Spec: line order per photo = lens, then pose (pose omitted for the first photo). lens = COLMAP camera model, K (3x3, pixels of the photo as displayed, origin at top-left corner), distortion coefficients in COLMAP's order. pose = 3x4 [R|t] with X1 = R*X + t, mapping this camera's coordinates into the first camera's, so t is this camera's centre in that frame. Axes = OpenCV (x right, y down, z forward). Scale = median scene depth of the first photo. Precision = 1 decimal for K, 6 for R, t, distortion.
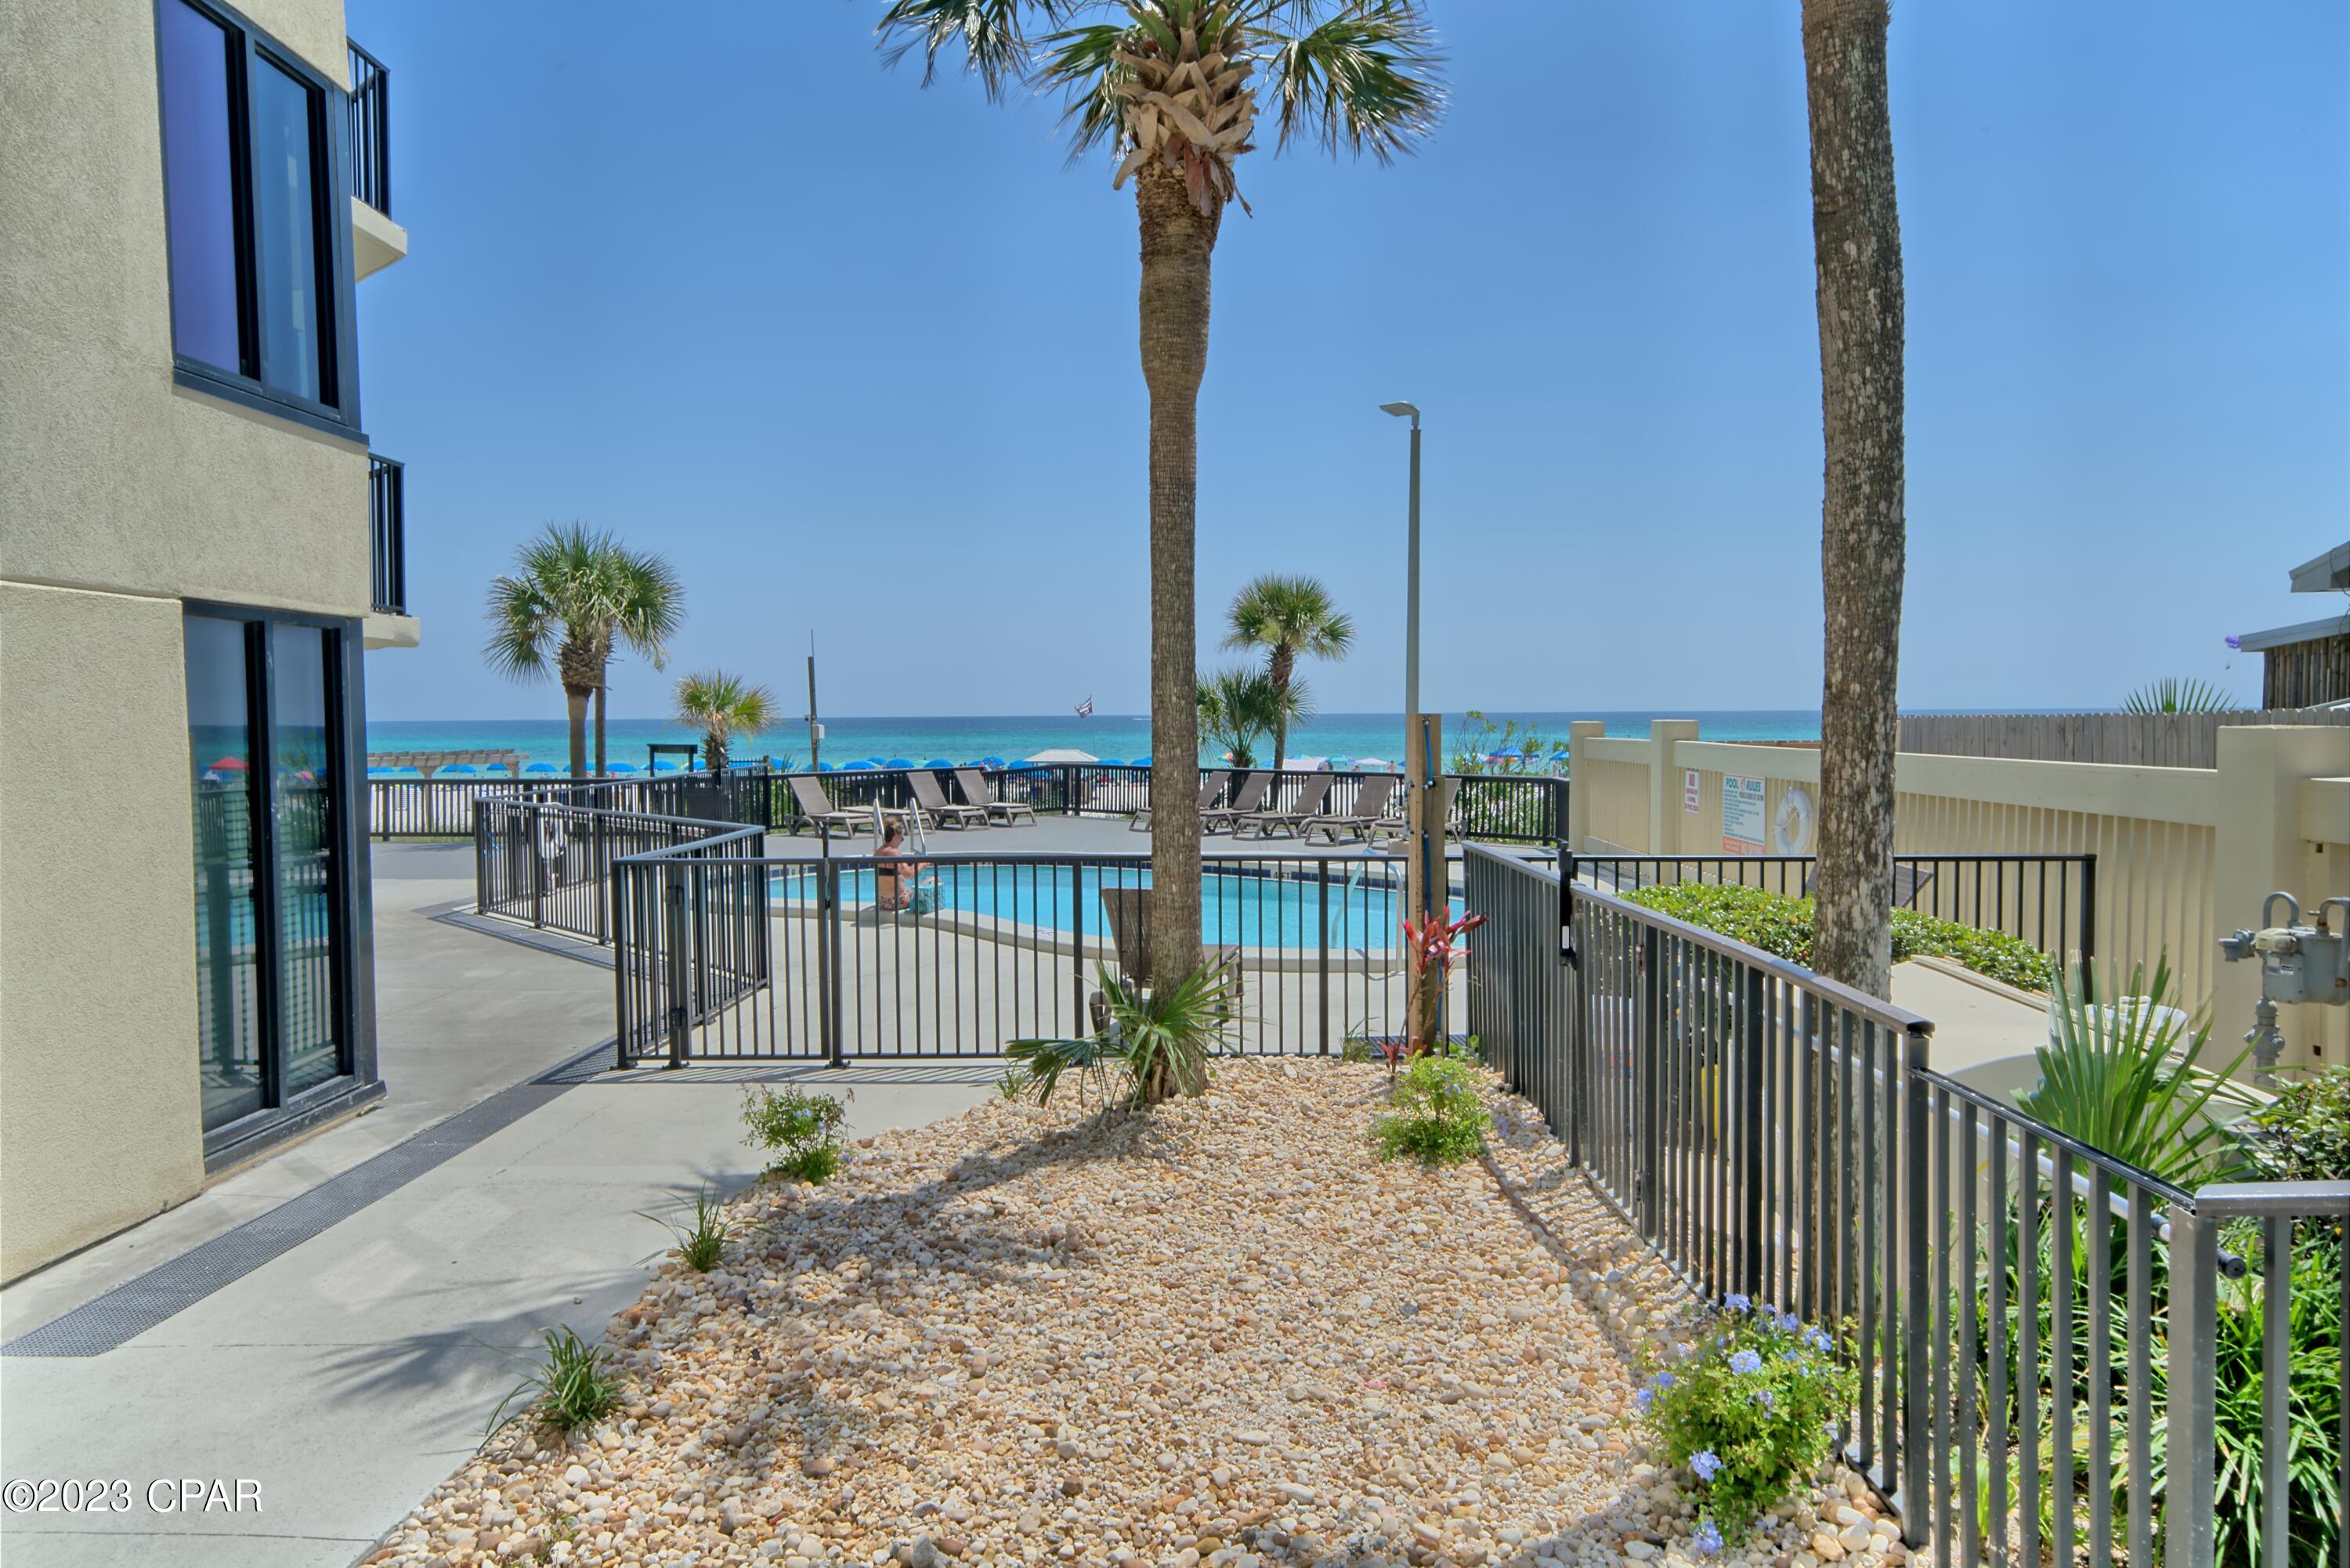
lens RADIAL K [[1527.0, 0, 1182.8], [0, 1527.0, 784.3], [0, 0, 1]] dist [0.043316, 0.000450]
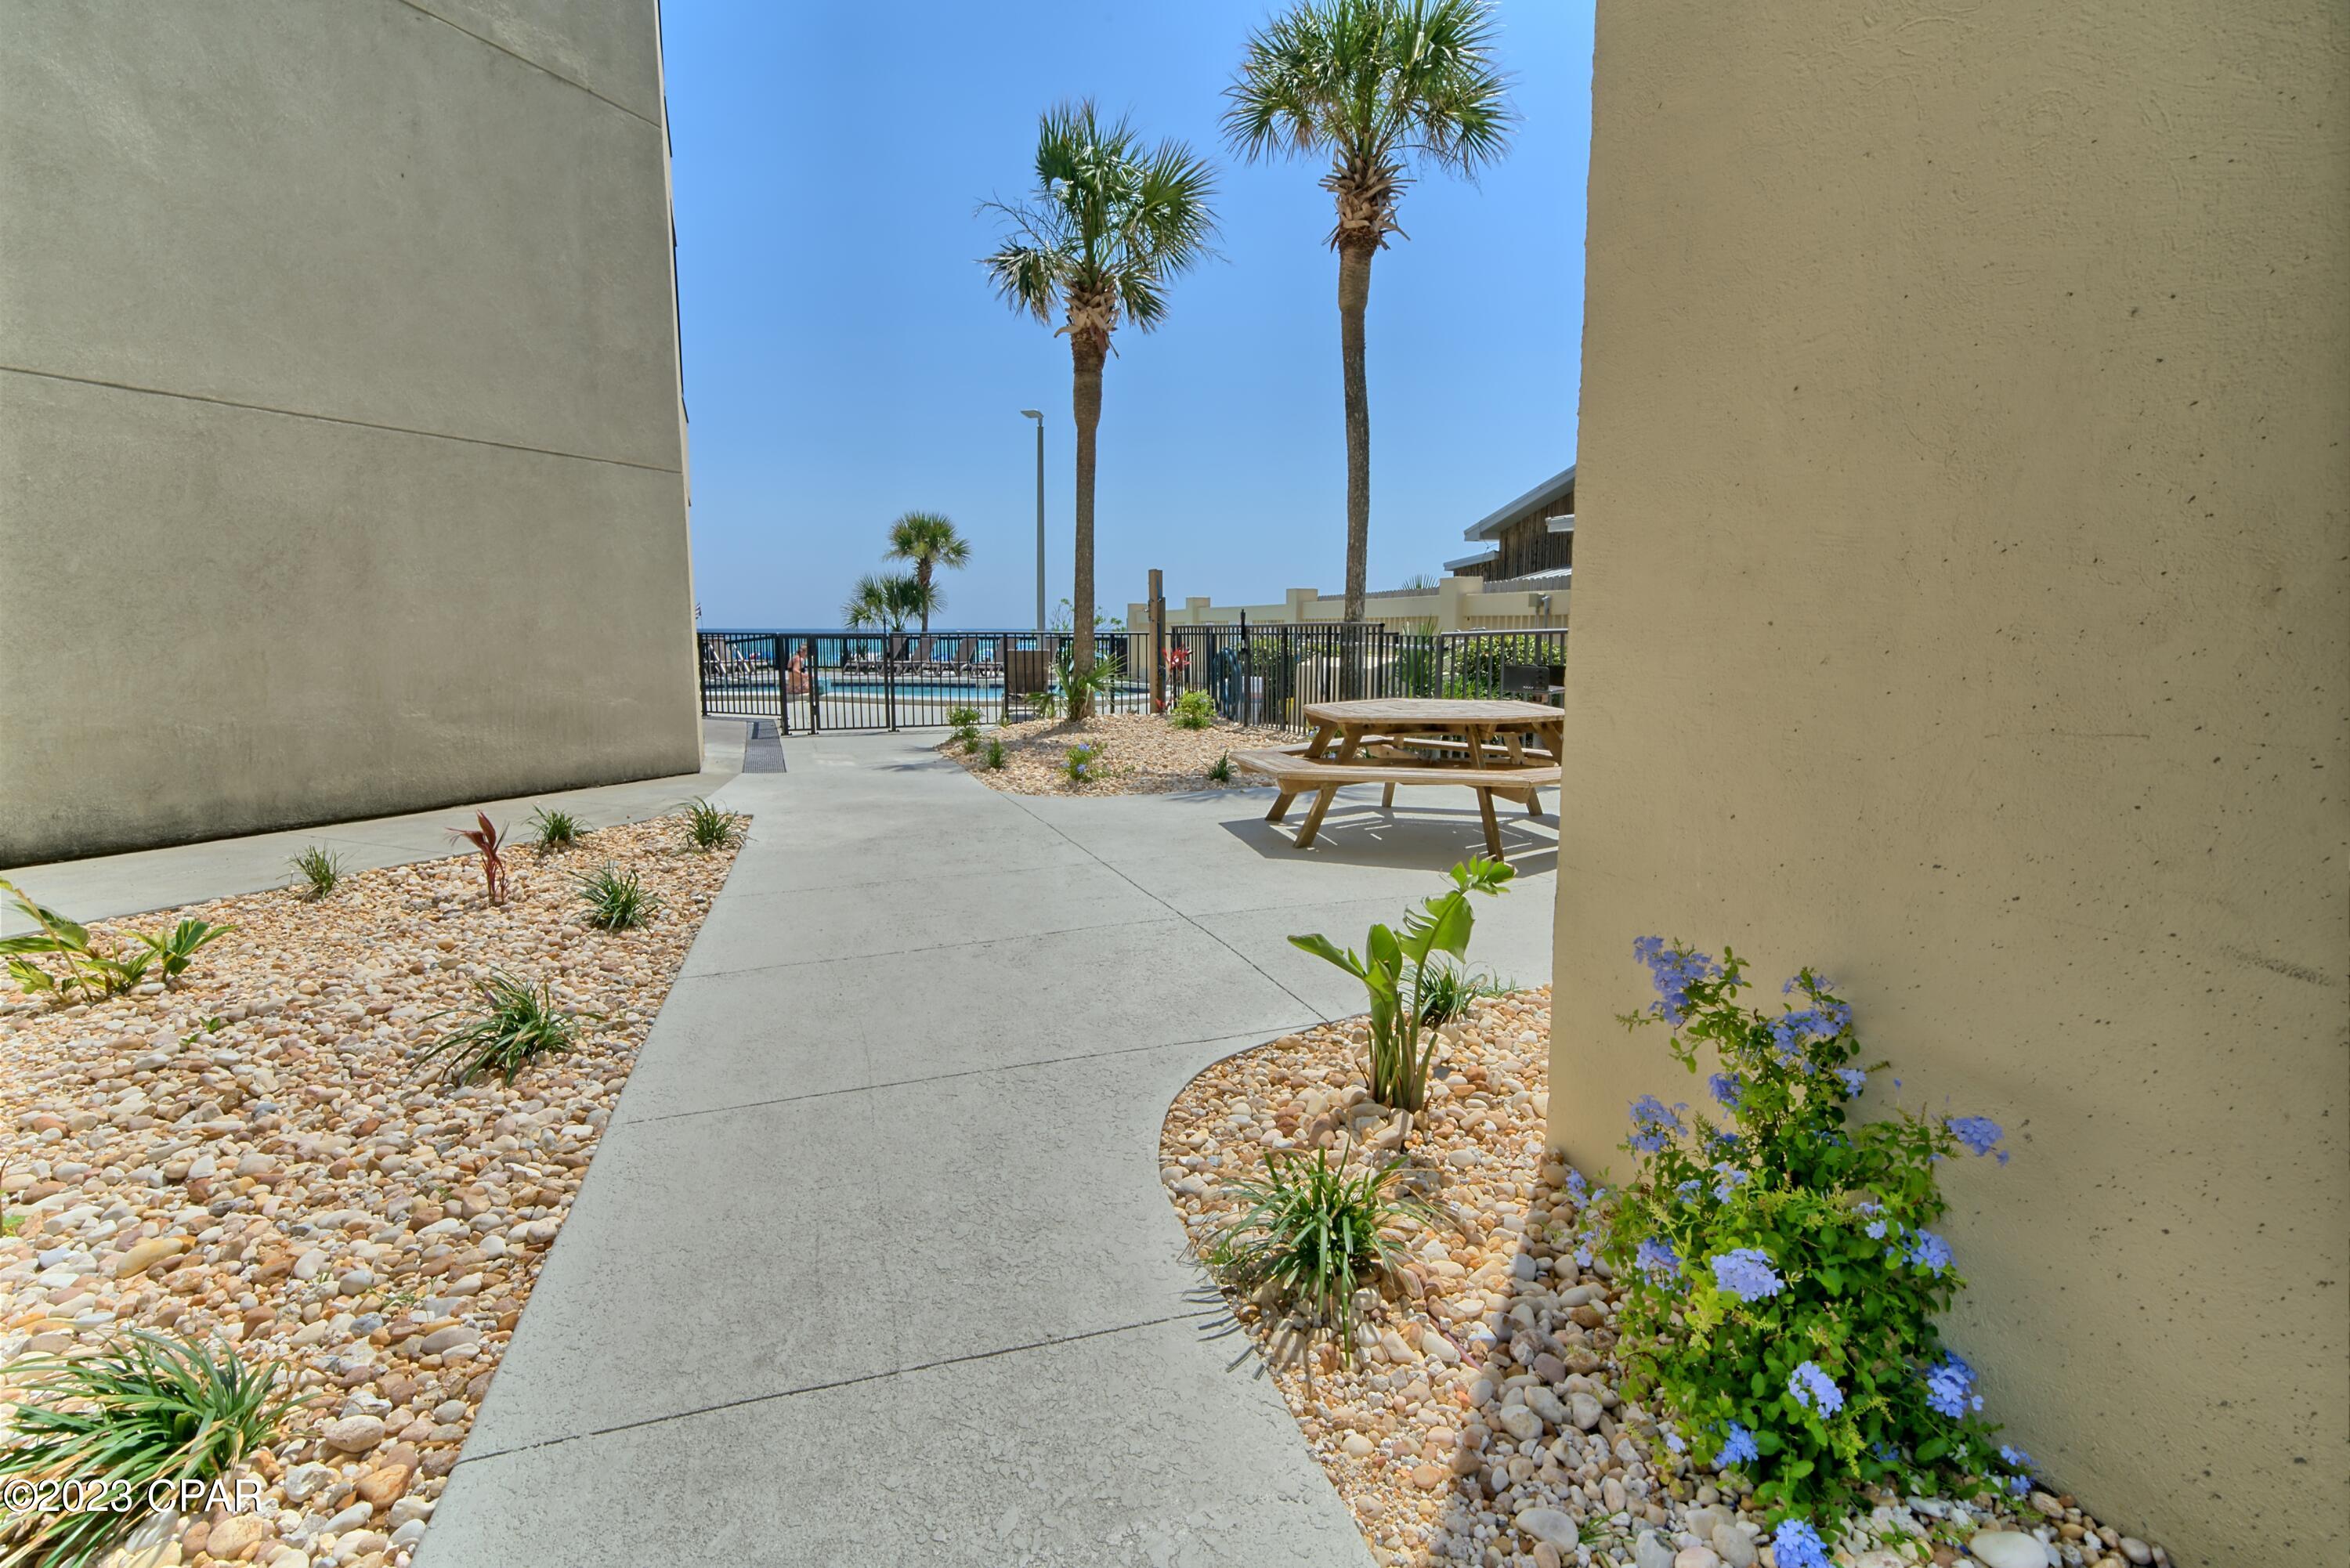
lens RADIAL K [[1141.2, 0, 1171.1], [0, 1141.2, 784.9], [0, 0, 1]] dist [0.024676, 0.000351]
pose [[0.933860, -0.041454, 0.355228, -0.179476], [0.009226, 0.995721, 0.091945, 0.047736], [-0.357519, -0.082586, 0.930247, -0.260369]]
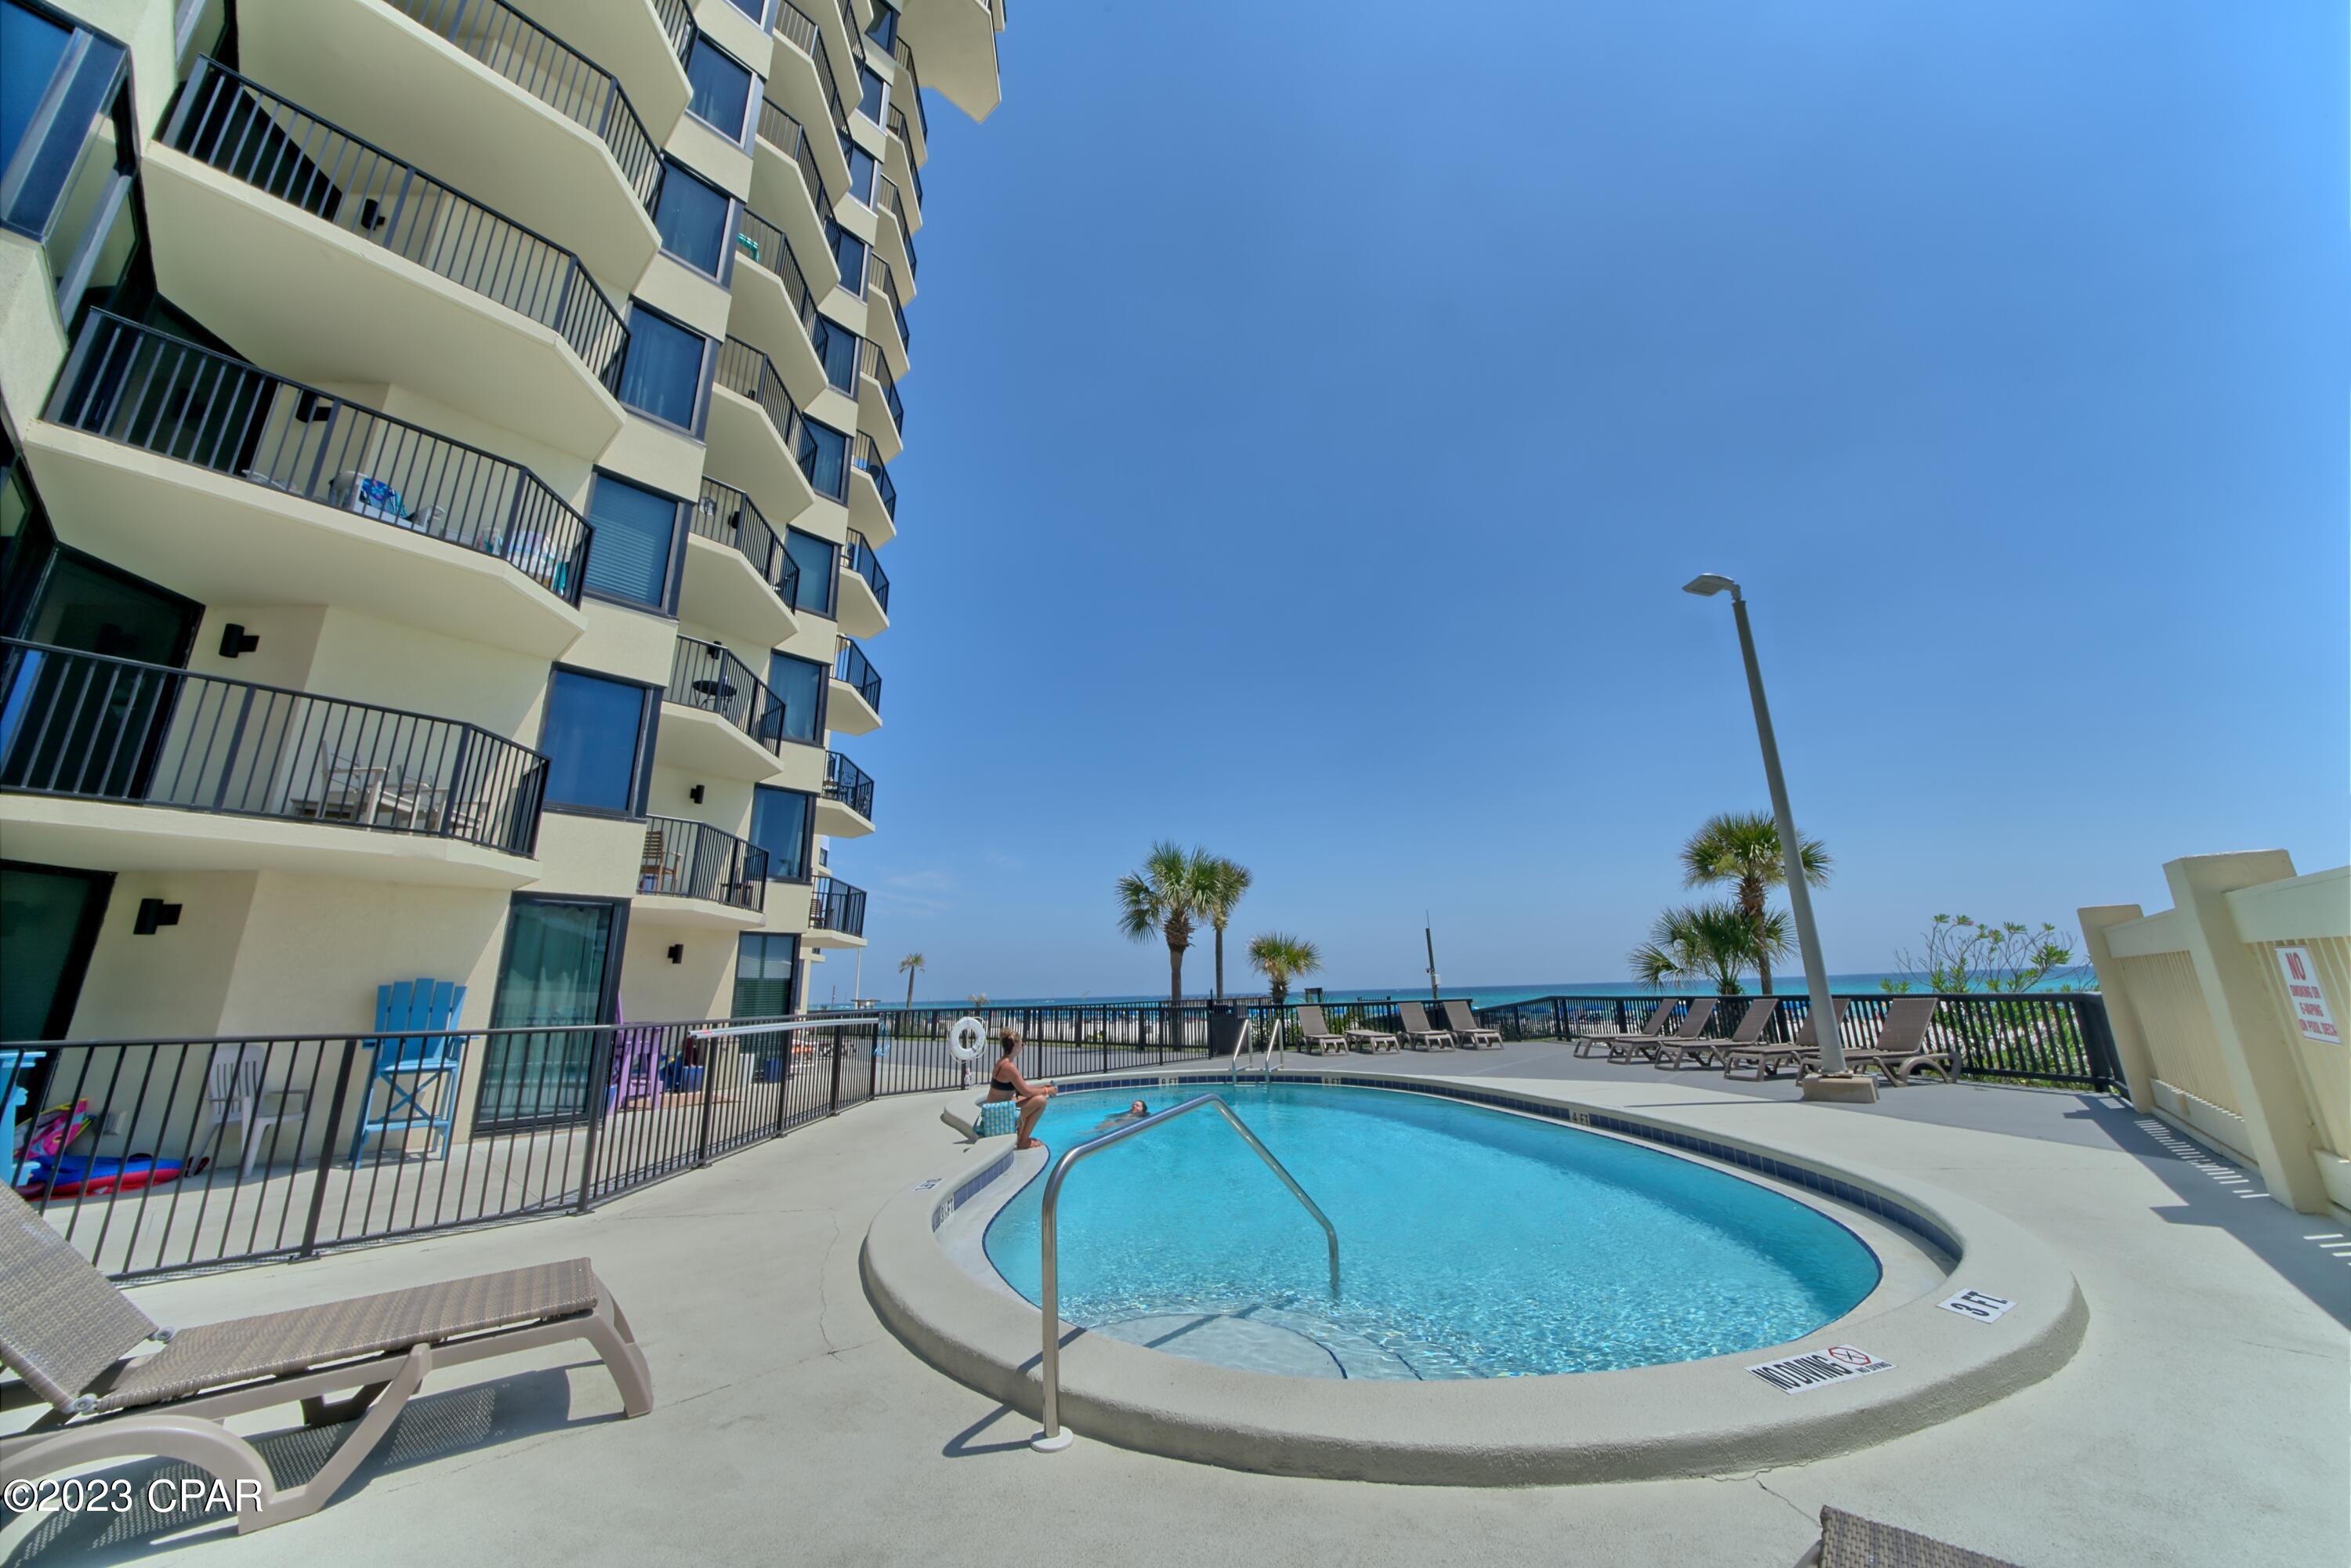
lens RADIAL K [[803.5, 0, 1182.6], [0, 803.5, 784.5], [0, 0, 1]] dist [-0.013039, 0.000525]
pose [[0.767110, -0.175039, -0.617173, 0.173578], [-0.006591, 0.959854, -0.280421, 0.007884], [0.641481, 0.219182, 0.735161, 0.464853]]
